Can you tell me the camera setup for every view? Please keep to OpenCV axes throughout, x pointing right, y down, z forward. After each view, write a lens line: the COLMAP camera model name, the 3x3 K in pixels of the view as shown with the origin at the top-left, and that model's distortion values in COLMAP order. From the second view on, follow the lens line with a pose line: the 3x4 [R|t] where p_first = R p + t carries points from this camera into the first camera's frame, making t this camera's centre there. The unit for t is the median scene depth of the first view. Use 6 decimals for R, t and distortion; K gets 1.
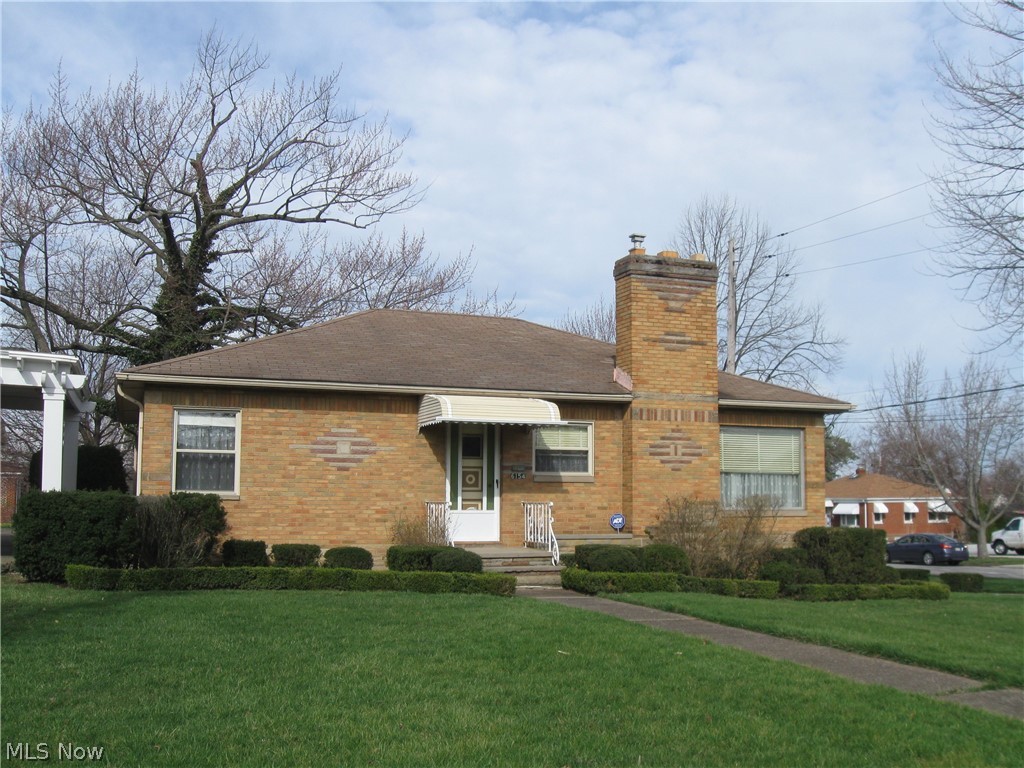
lens RADIAL K [[1062.5, 0, 512.5], [0, 1062.5, 386.4], [0, 0, 1]] dist [-0.137443, 0.000000]
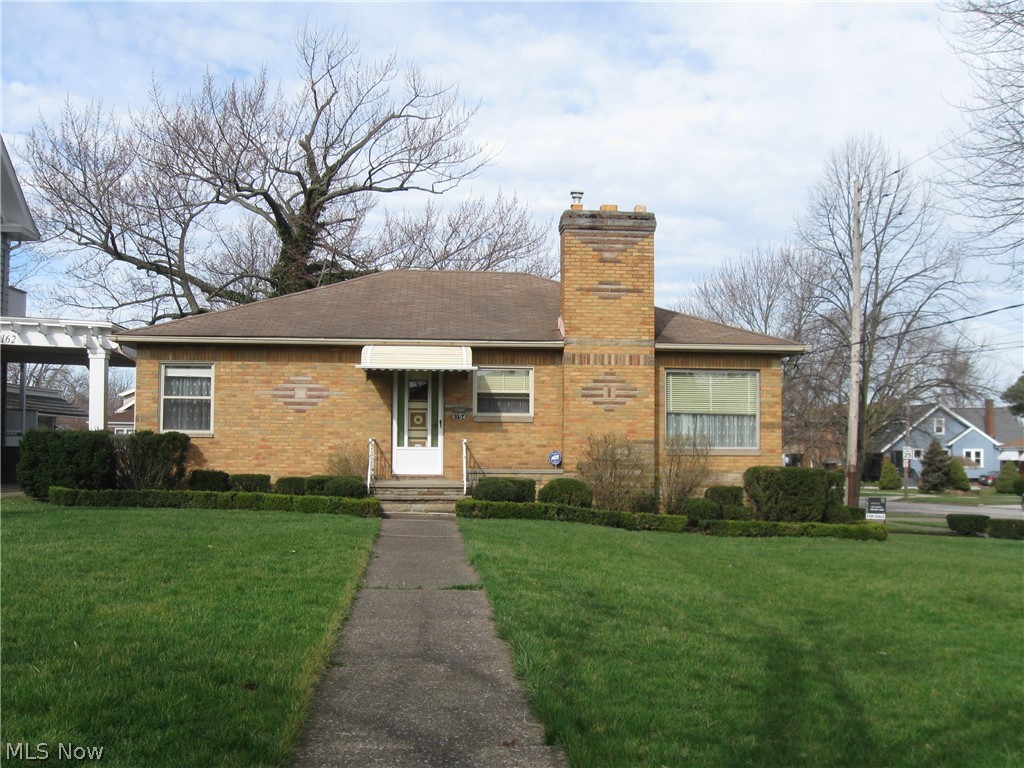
lens RADIAL K [[1062.5, 0, 509.0], [0, 1062.5, 383.7], [0, 0, 1]] dist [-0.137443, 0.000000]
pose [[0.961456, -0.014486, -0.274576, 0.357595], [0.026411, 0.998859, 0.039784, 0.006618], [0.273687, -0.045502, 0.960742, -0.056195]]
